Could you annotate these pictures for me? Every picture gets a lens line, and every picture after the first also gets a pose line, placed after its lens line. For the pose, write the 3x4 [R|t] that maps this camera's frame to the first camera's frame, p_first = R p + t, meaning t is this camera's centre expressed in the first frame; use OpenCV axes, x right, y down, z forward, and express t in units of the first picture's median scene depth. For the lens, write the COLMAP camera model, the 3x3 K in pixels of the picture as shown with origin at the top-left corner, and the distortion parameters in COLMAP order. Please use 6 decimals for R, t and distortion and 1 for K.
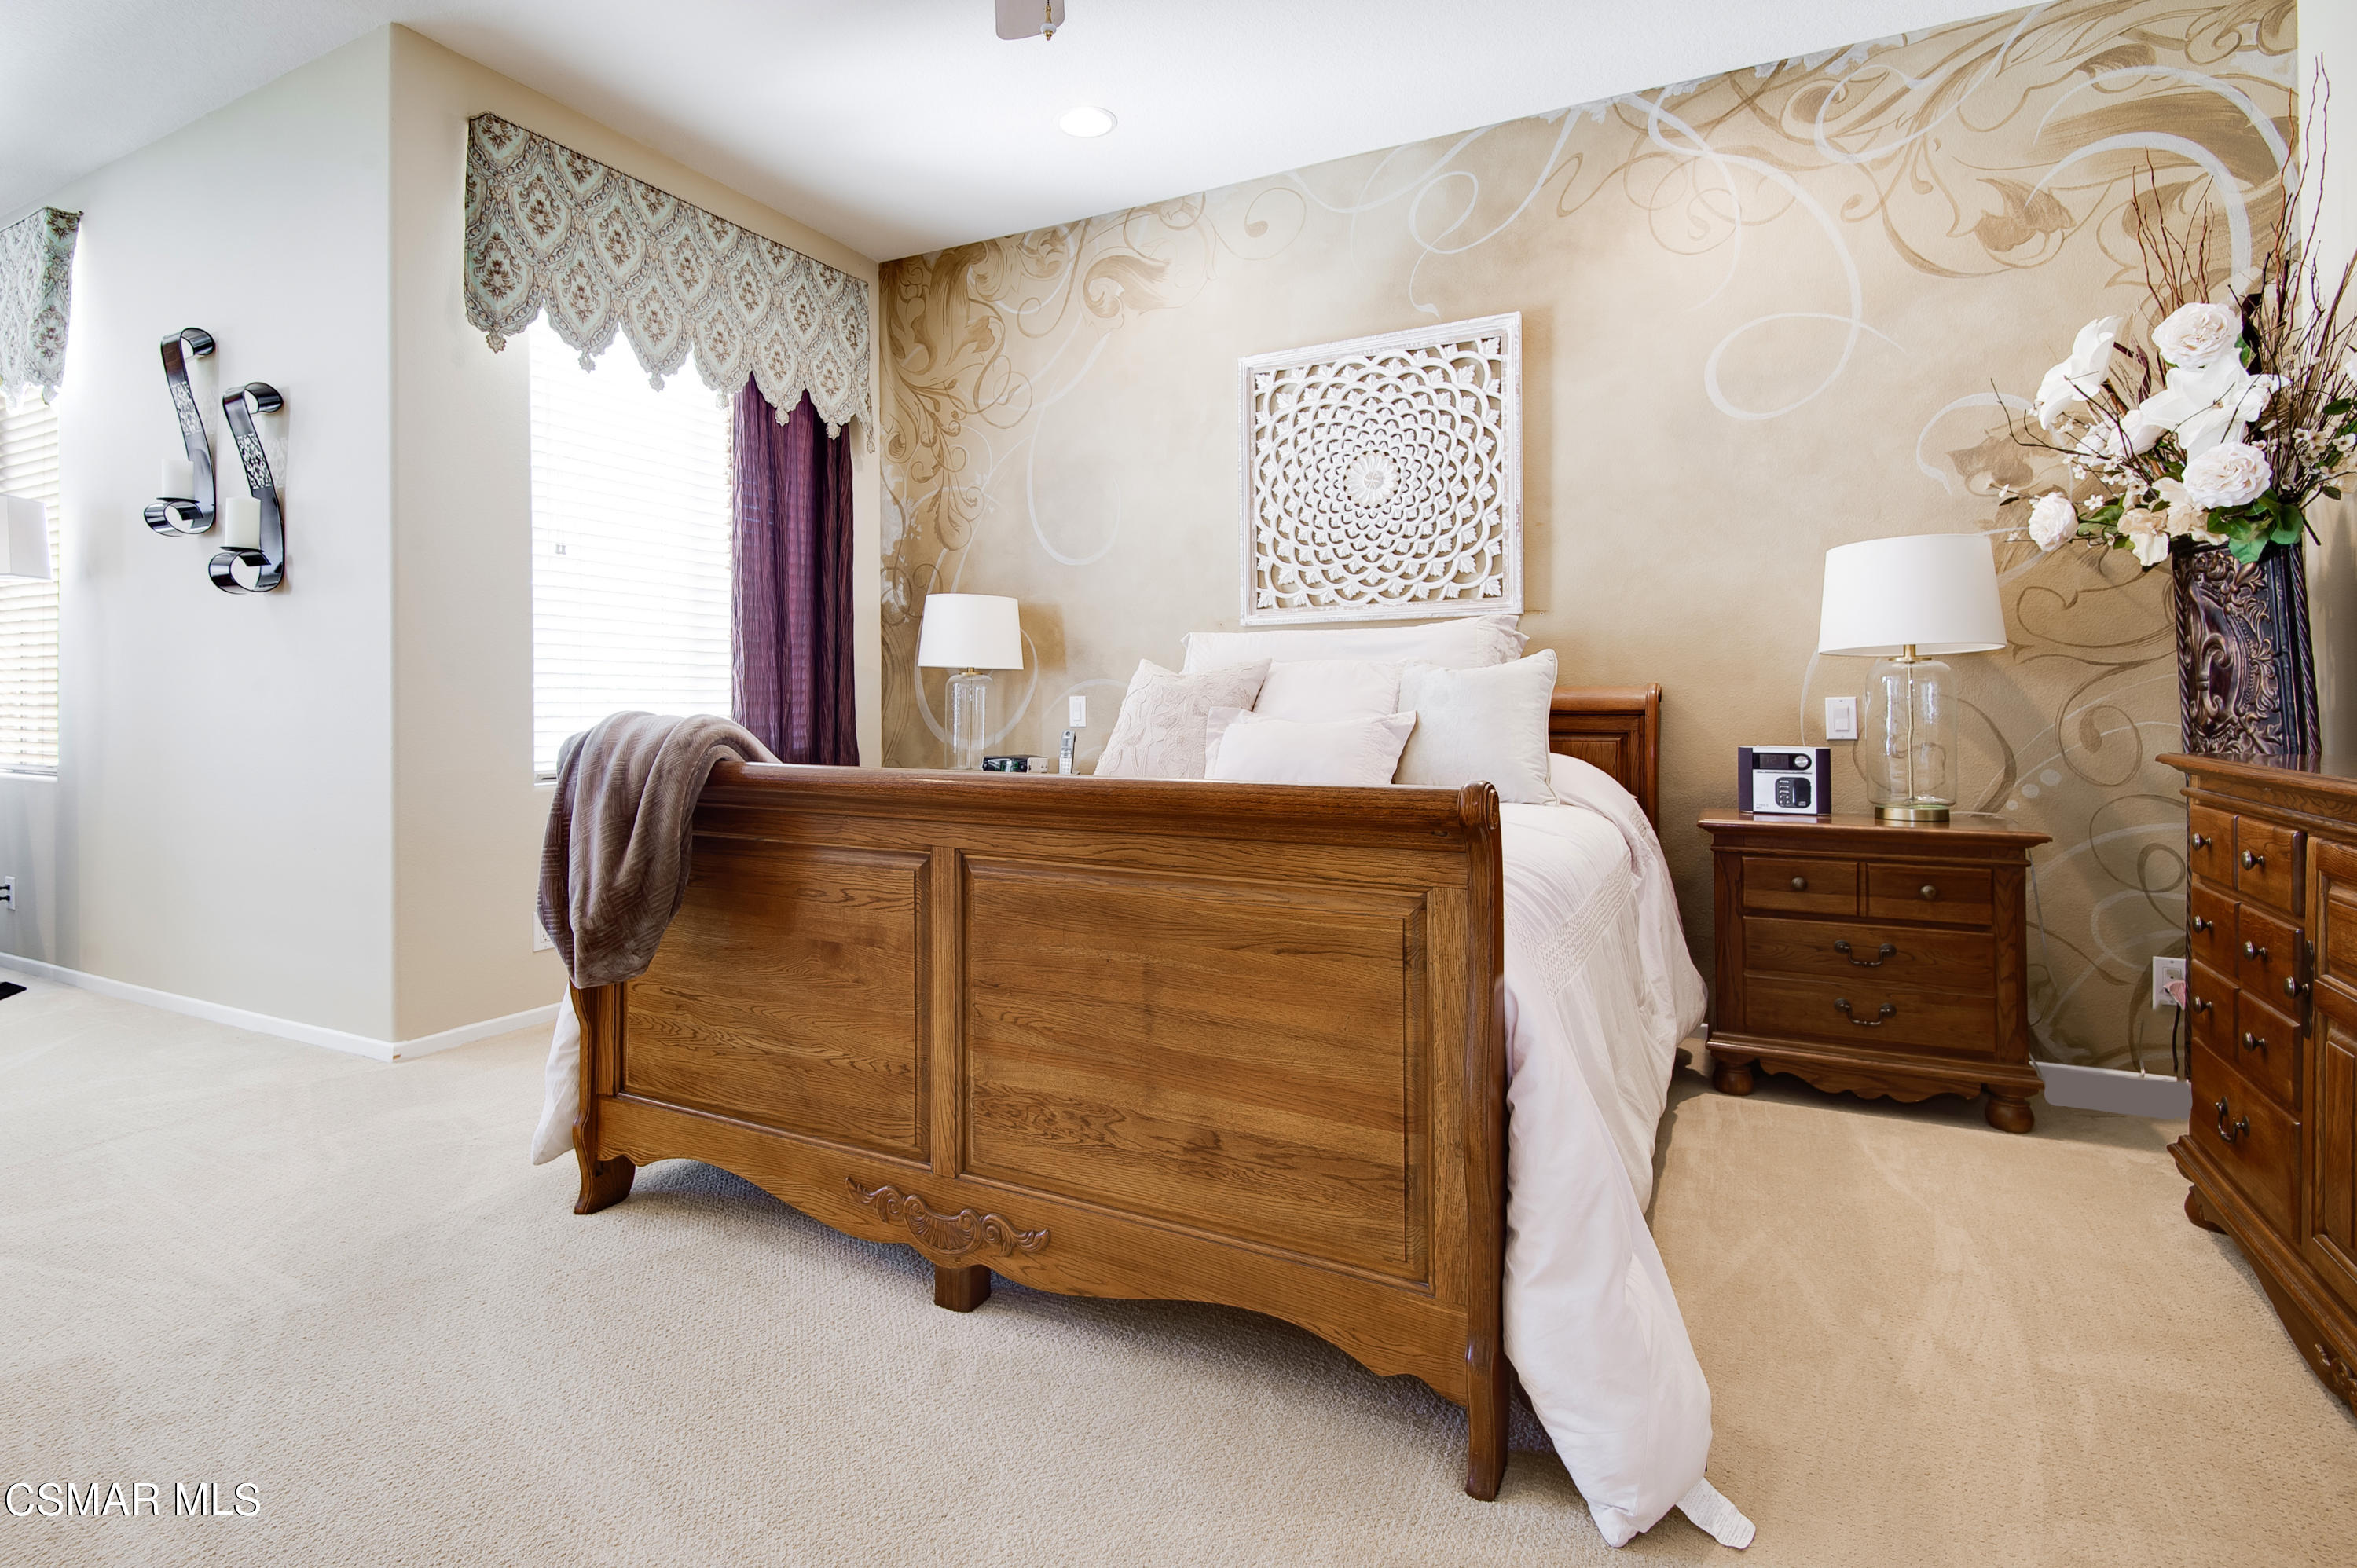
lens RADIAL K [[1158.2, 0, 1181.4], [0, 1158.2, 727.9], [0, 0, 1]] dist [0.001469, -0.014768]
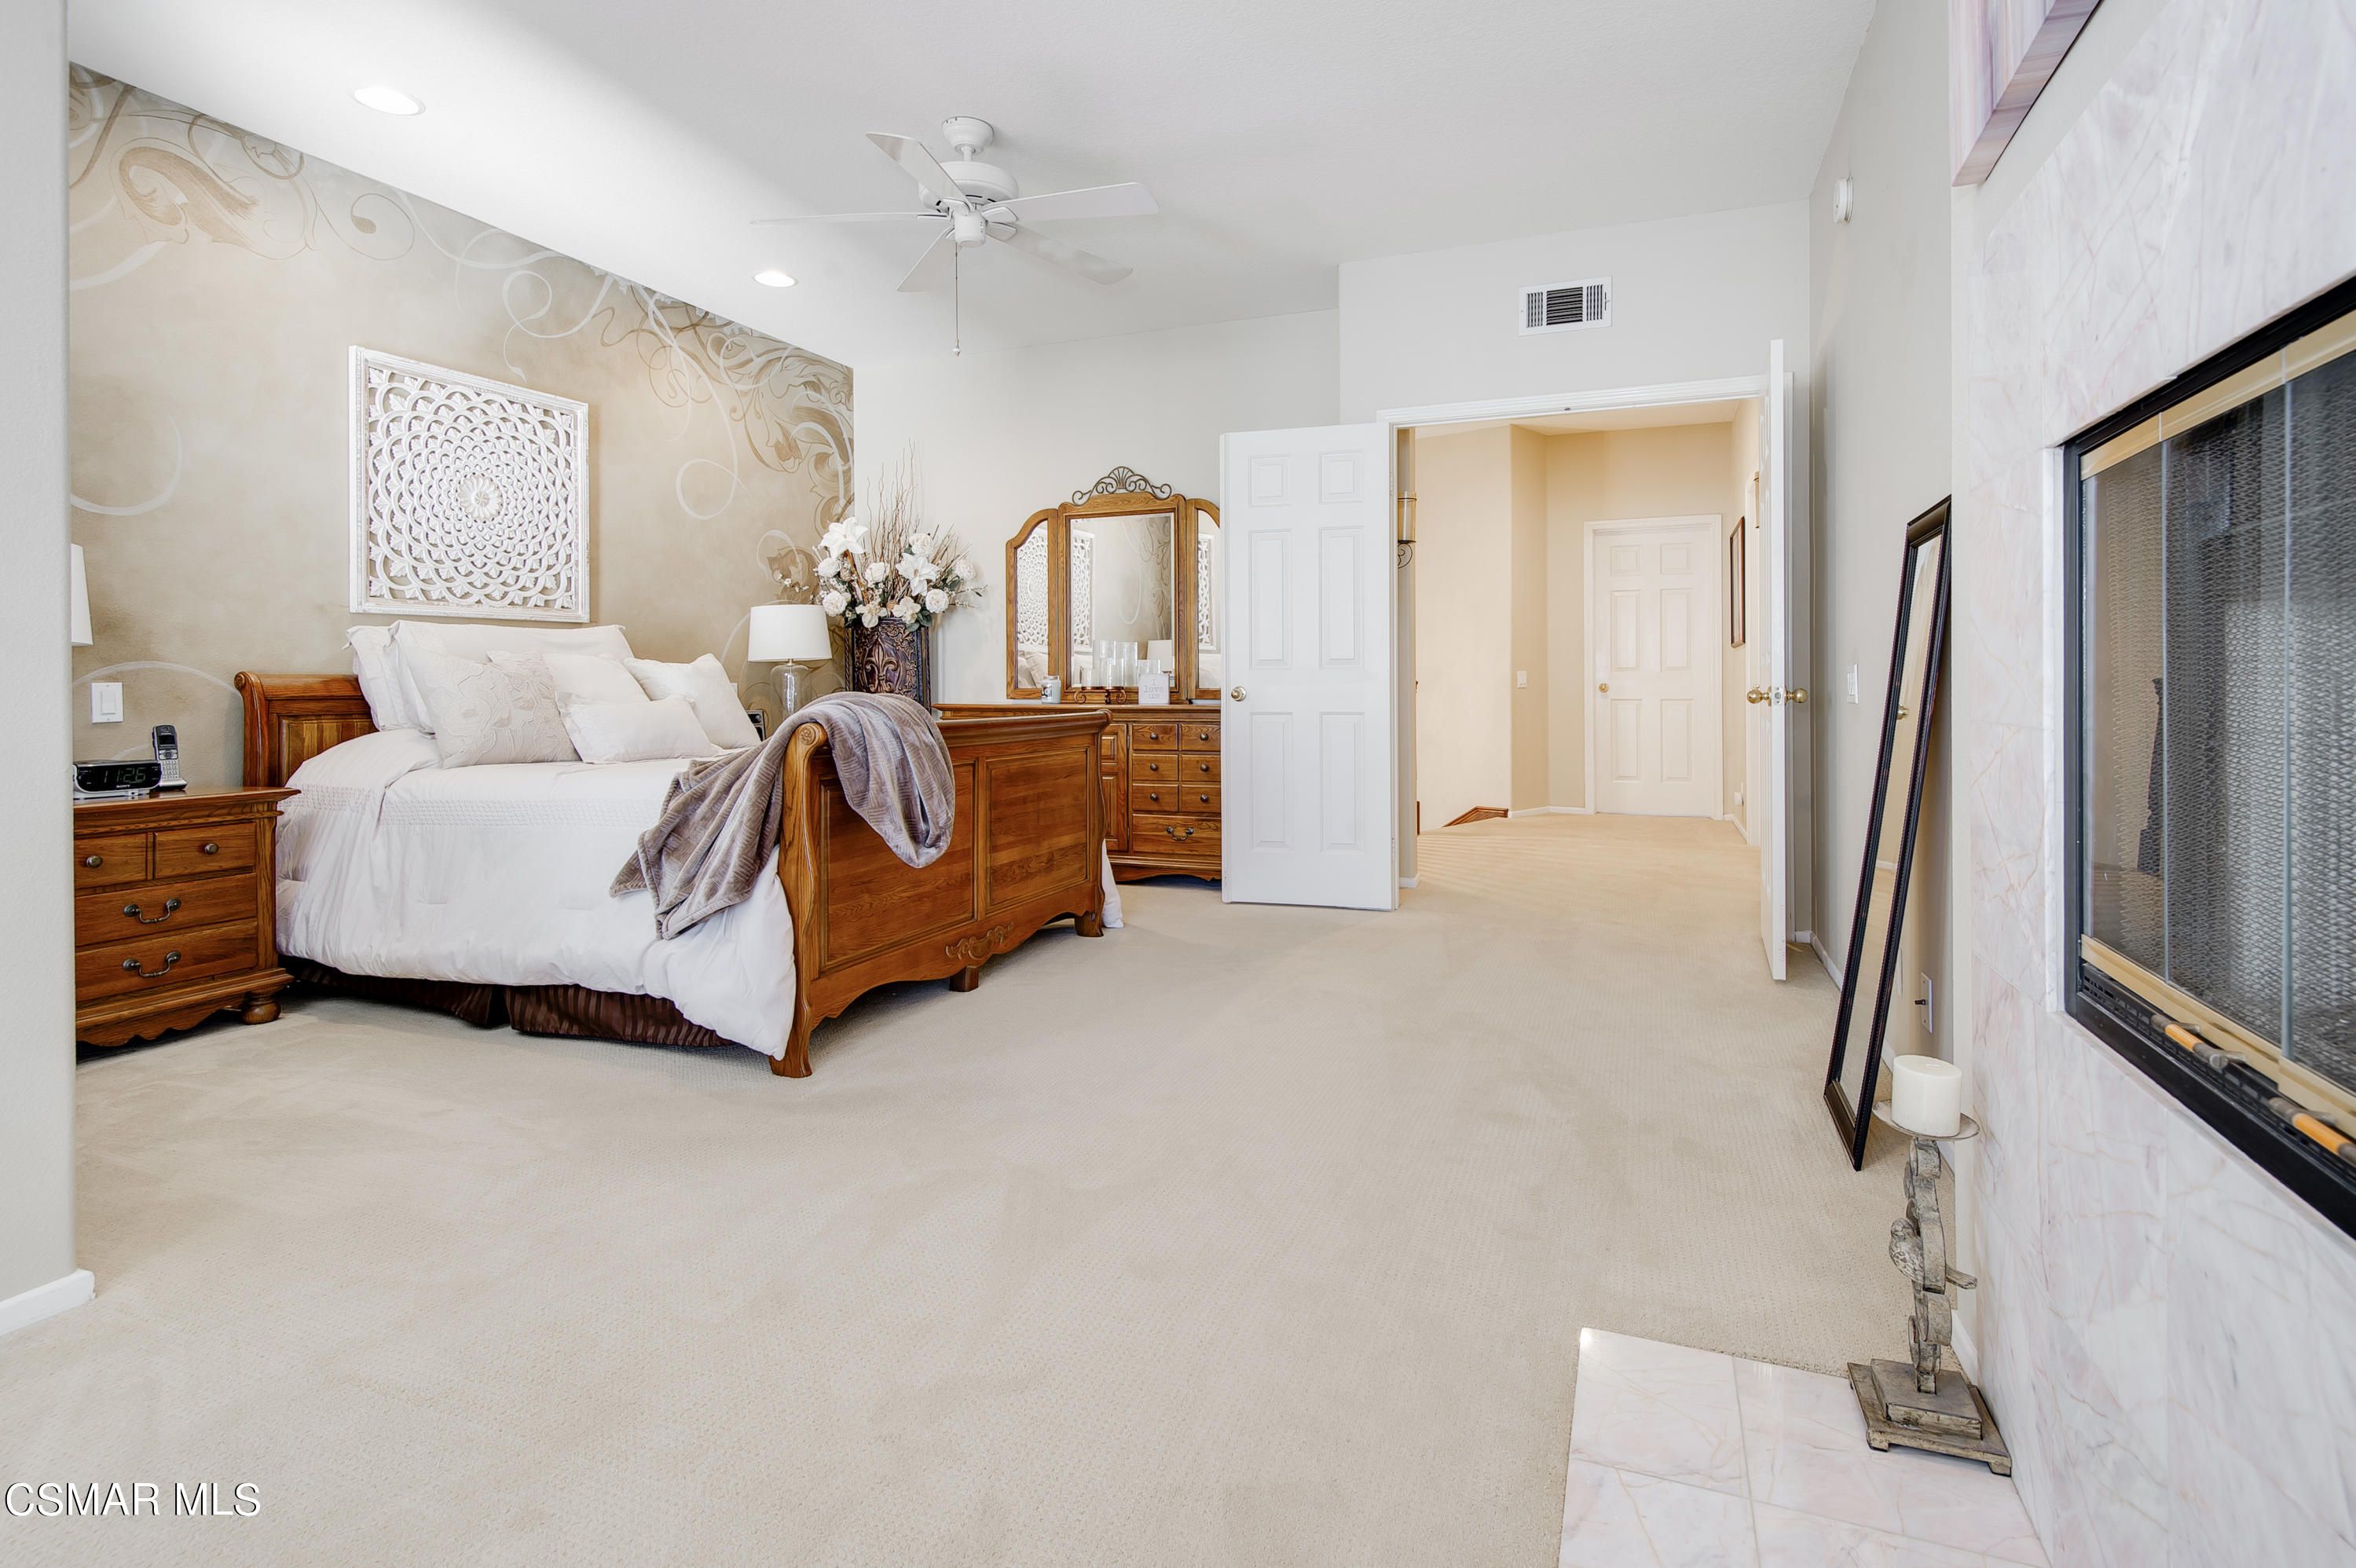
lens RADIAL K [[1157.8, 0, 1180.9], [0, 1157.8, 727.9], [0, 0, 1]] dist [0.001469, -0.014768]
pose [[-0.101046, -0.030712, 0.994408, -1.108529], [0.032061, 0.998904, 0.034109, 0.000868], [-0.994365, 0.035329, -0.099950, 0.431158]]
